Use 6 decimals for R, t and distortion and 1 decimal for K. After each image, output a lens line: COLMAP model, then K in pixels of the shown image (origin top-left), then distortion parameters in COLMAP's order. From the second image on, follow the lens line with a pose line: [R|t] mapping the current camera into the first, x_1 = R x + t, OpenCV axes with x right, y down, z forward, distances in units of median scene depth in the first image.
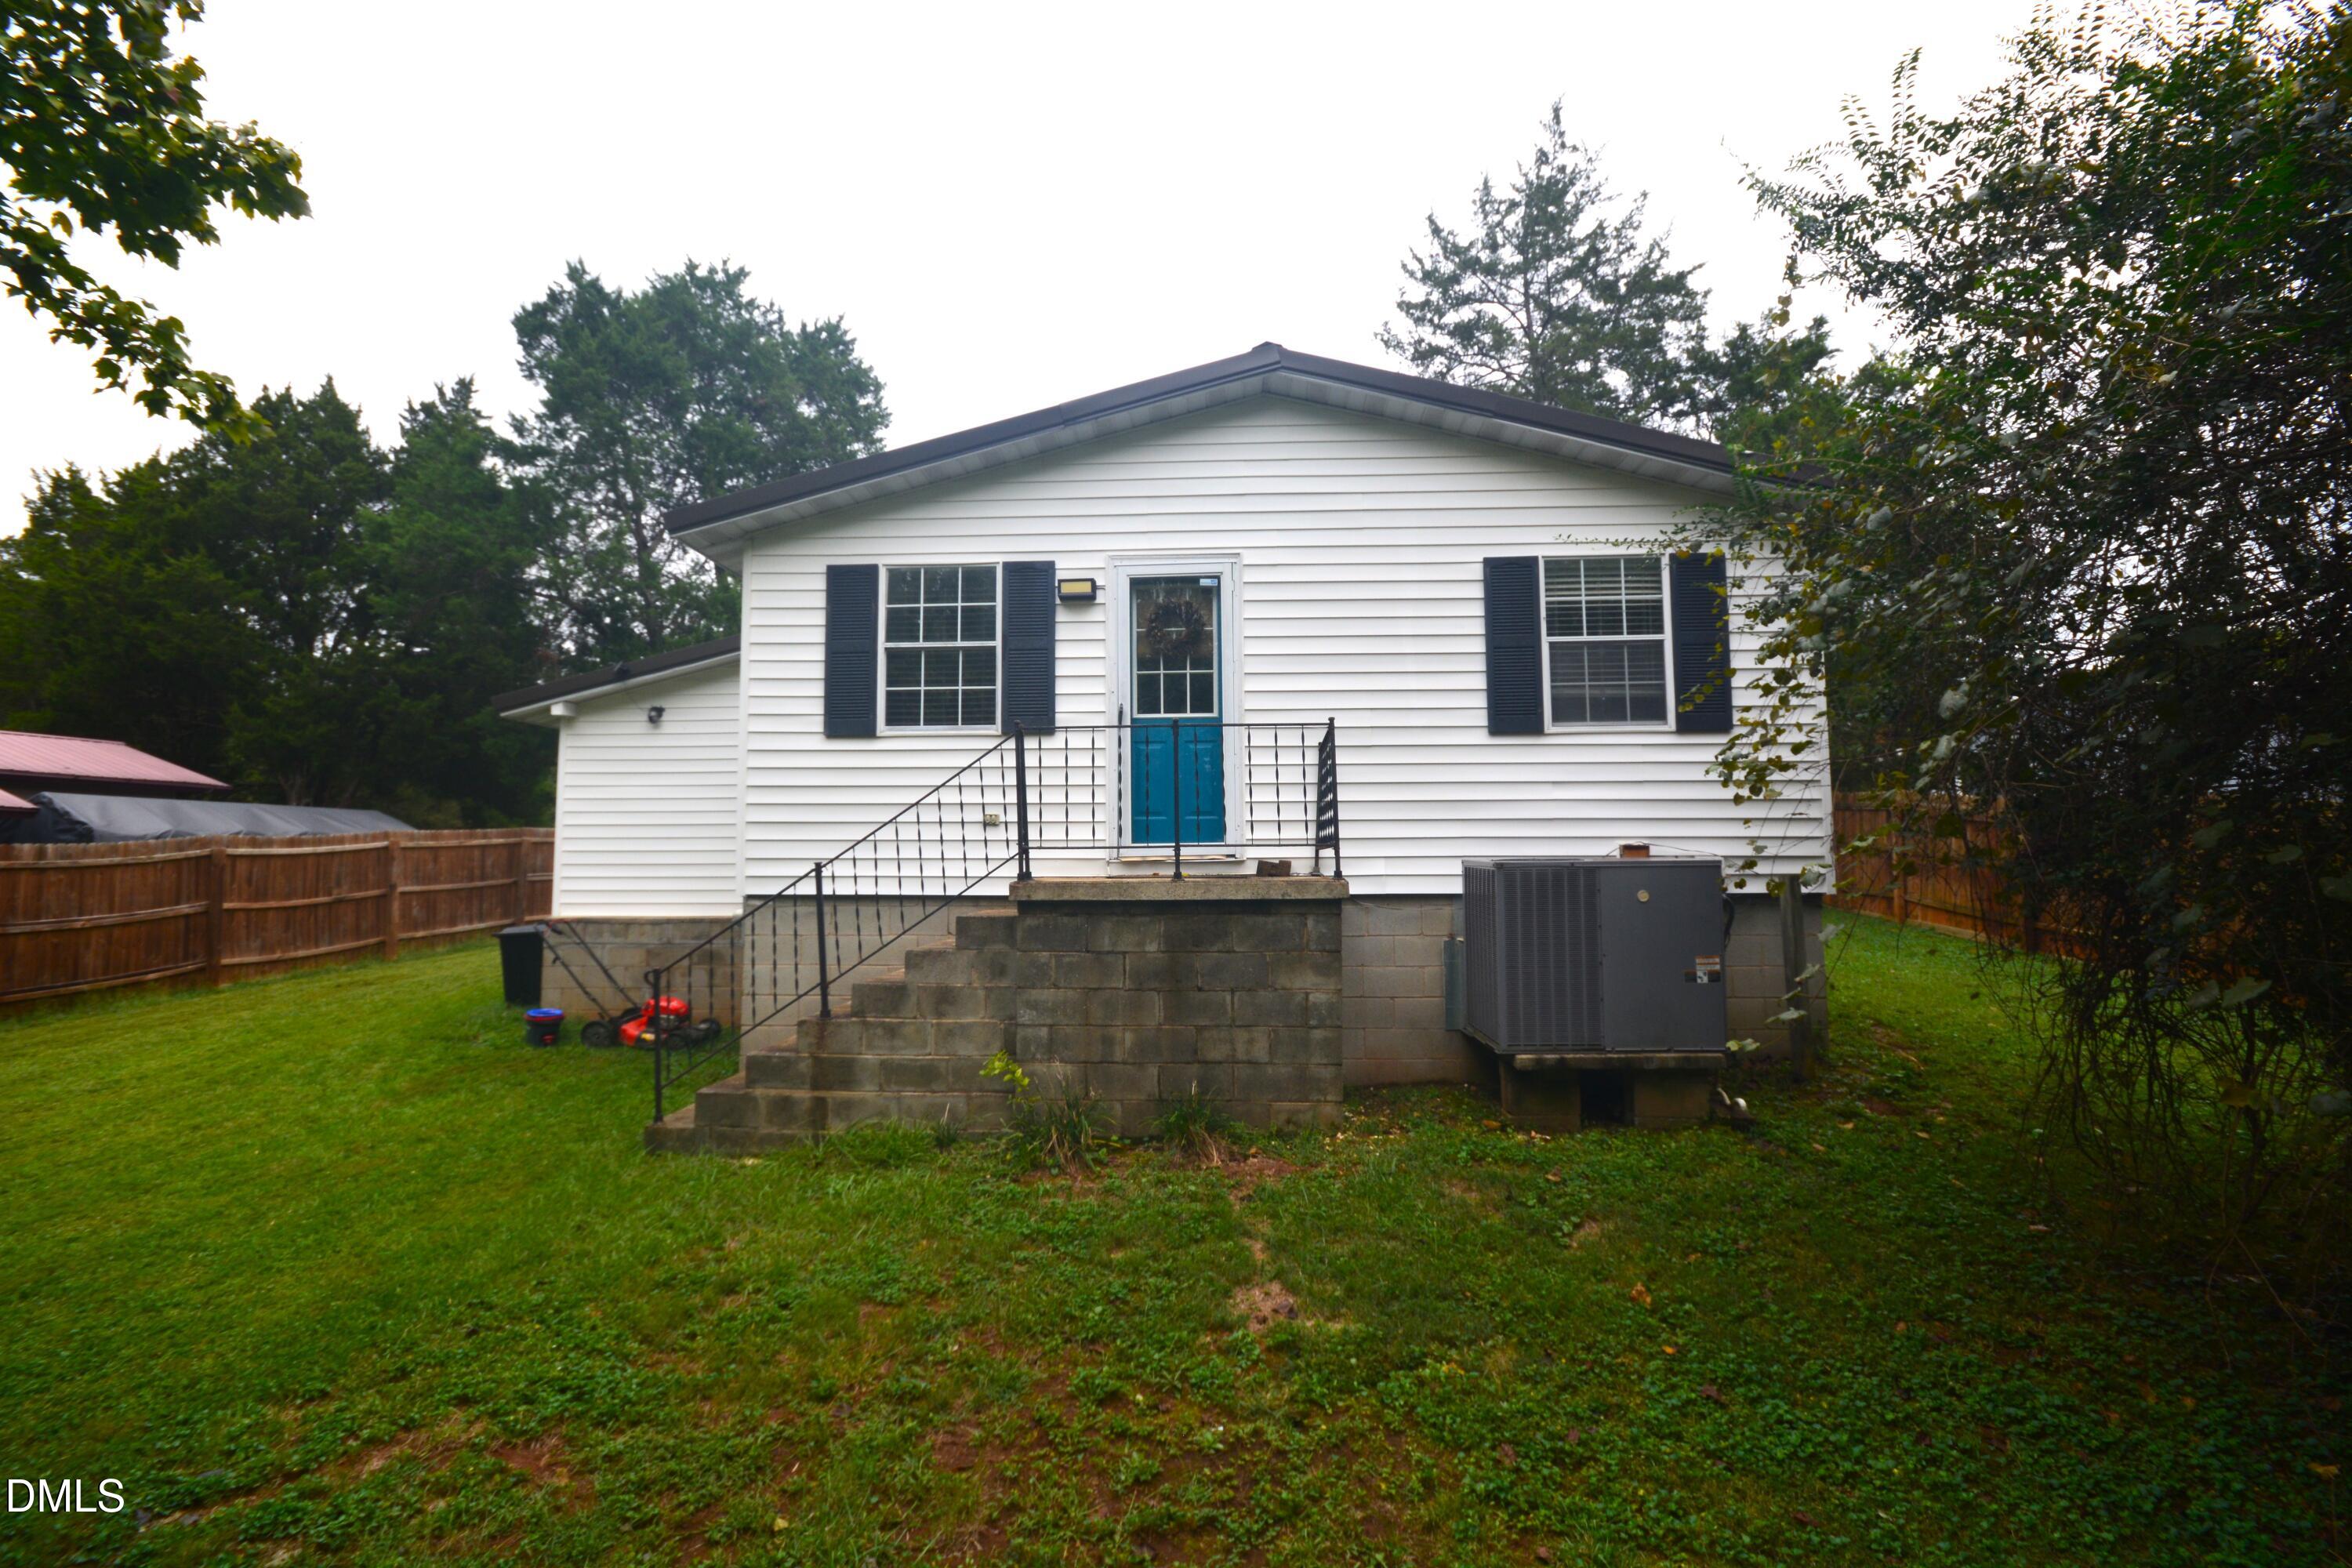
lens RADIAL K [[1042.9, 0, 1177.5], [0, 1042.9, 797.0], [0, 0, 1]] dist [0.001186, -0.007740]
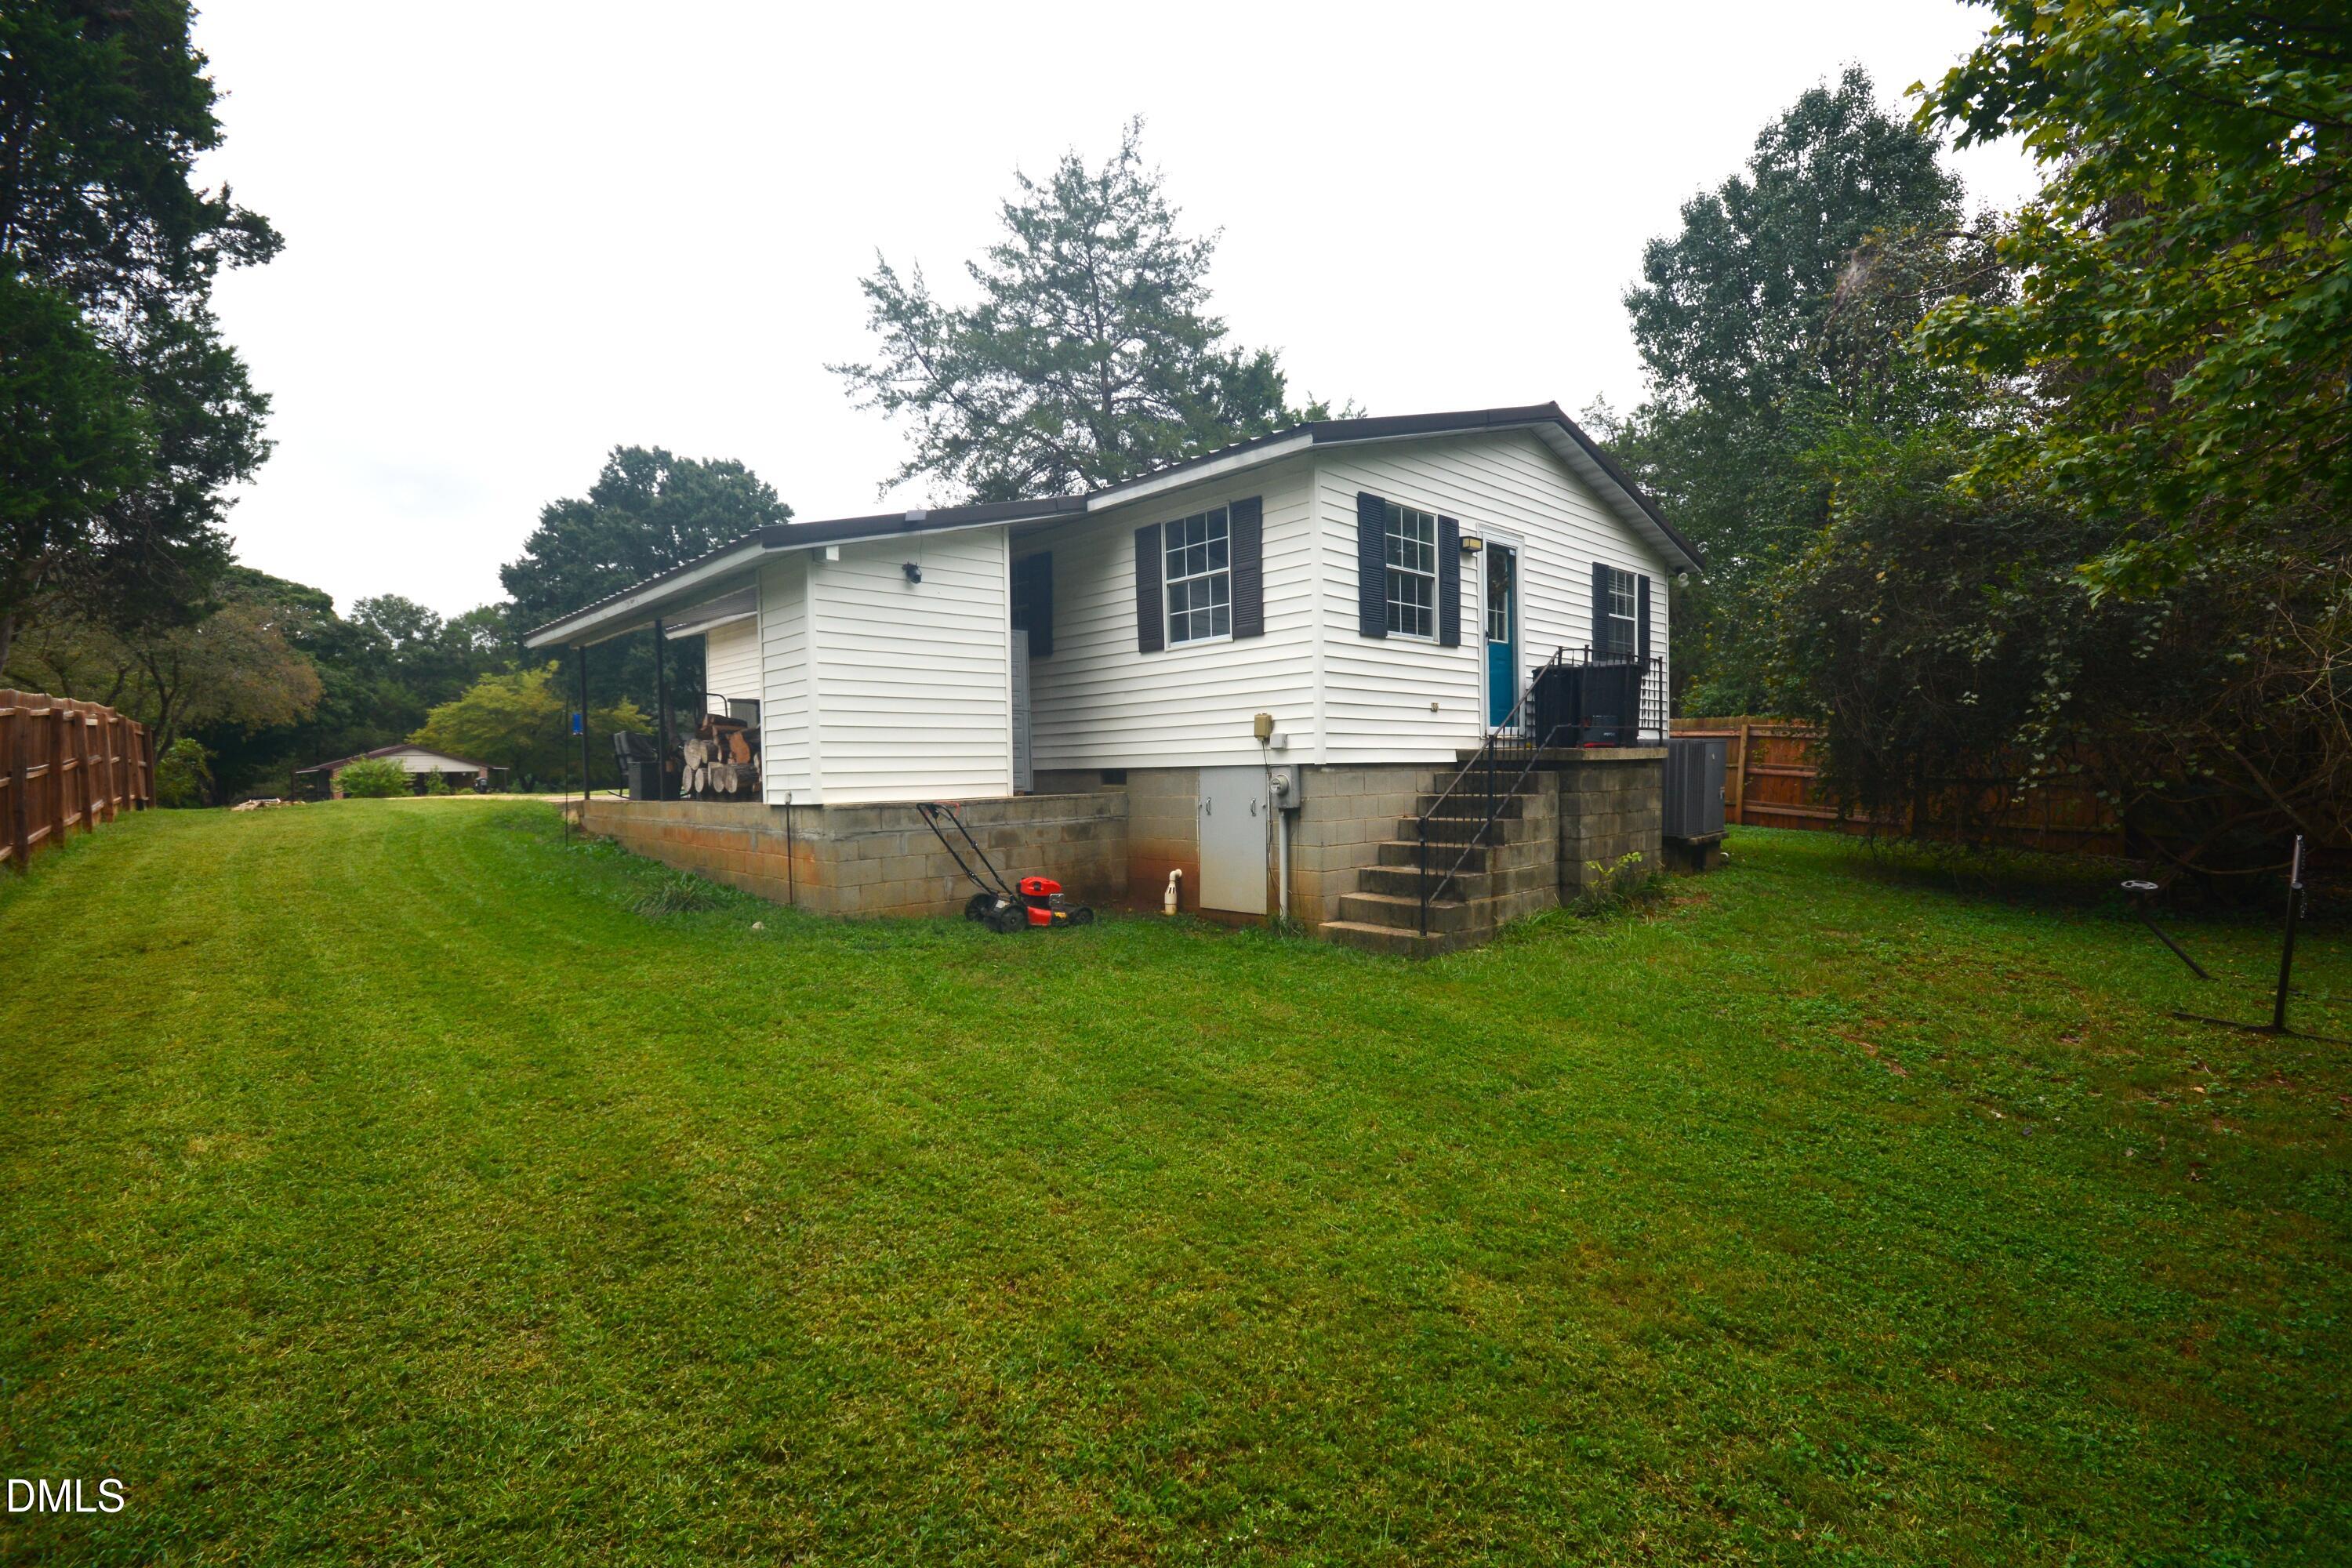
lens RADIAL K [[1042.9, 0, 1153.8], [0, 1042.9, 792.2], [0, 0, 1]] dist [0.001186, -0.007740]
pose [[0.690167, -0.025321, 0.723207, -1.410913], [-0.038170, 0.996723, 0.071324, 0.049494], [-0.722643, -0.076831, 0.686938, 0.318124]]
